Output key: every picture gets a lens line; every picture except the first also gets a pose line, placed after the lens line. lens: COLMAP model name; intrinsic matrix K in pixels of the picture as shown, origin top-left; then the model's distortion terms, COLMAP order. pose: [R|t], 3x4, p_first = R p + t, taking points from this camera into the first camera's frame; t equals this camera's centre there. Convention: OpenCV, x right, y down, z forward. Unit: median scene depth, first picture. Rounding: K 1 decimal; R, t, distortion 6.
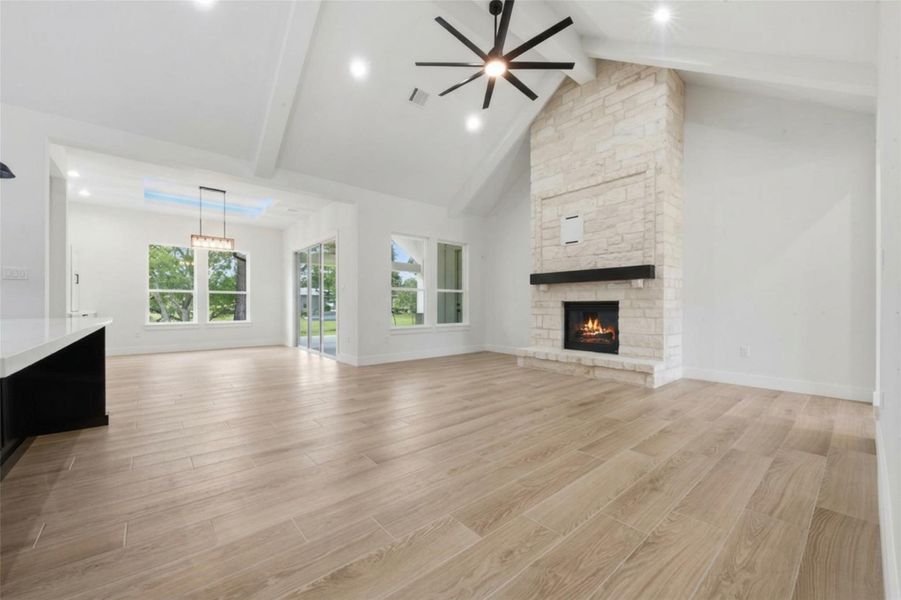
lens RADIAL K [[351.5, 0, 449.8], [0, 351.5, 306.1], [0, 0, 1]] dist [0.002277, 0.000294]
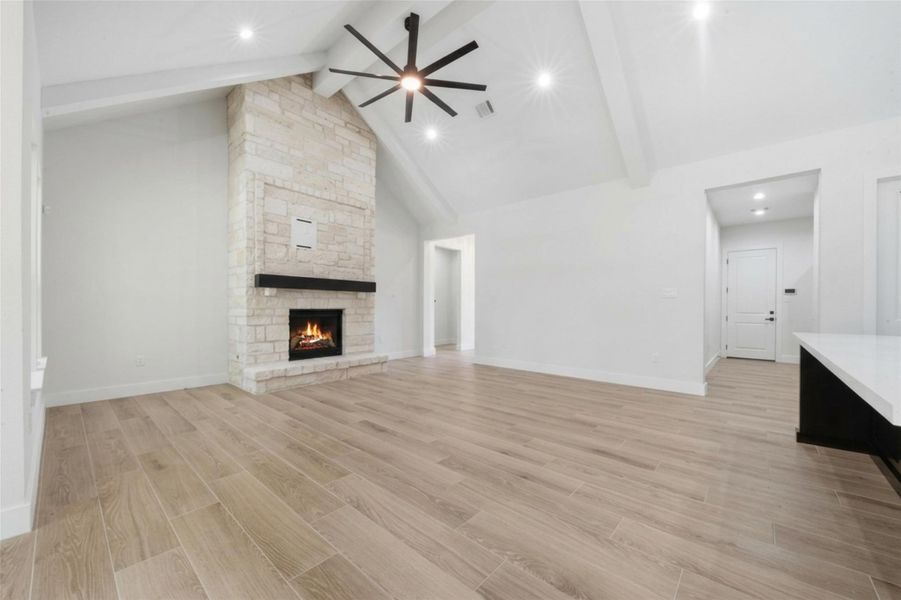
lens RADIAL K [[338.6, 0, 450.2], [0, 338.6, 308.5], [0, 0, 1]] dist [0.000724, -0.000177]
pose [[-0.138189, -0.002278, 0.990403, -0.649794], [-0.003540, 0.999992, 0.001806, -0.018452], [-0.990400, -0.003257, -0.138195, 0.770781]]
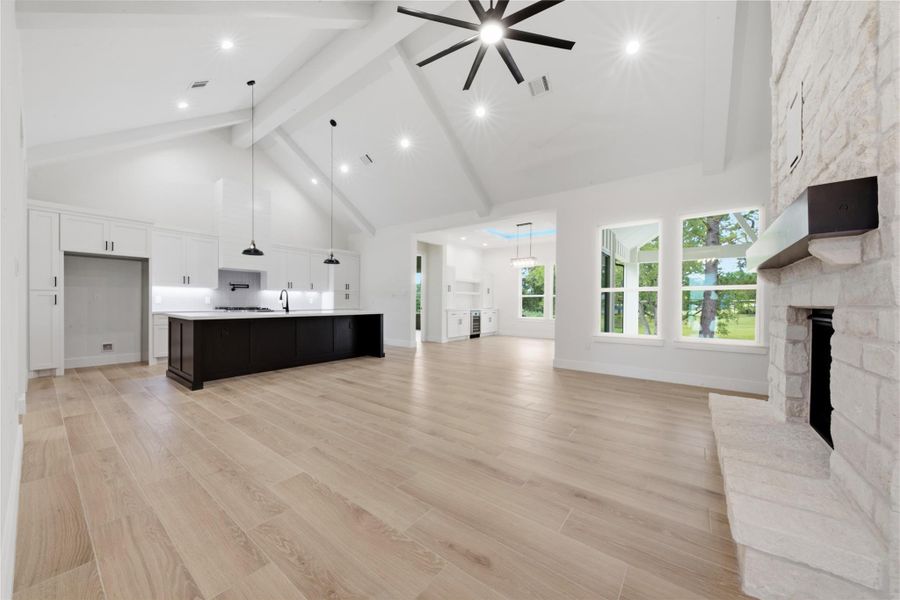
lens RADIAL K [[318.6, 0, 449.0], [0, 318.6, 307.0], [0, 0, 1]] dist [0.000843, -0.000083]
pose [[0.210848, 0.015066, -0.977403, 0.658252], [-0.007376, 0.999877, 0.013821, -0.017780], [0.977491, 0.004295, 0.210933, 0.561517]]
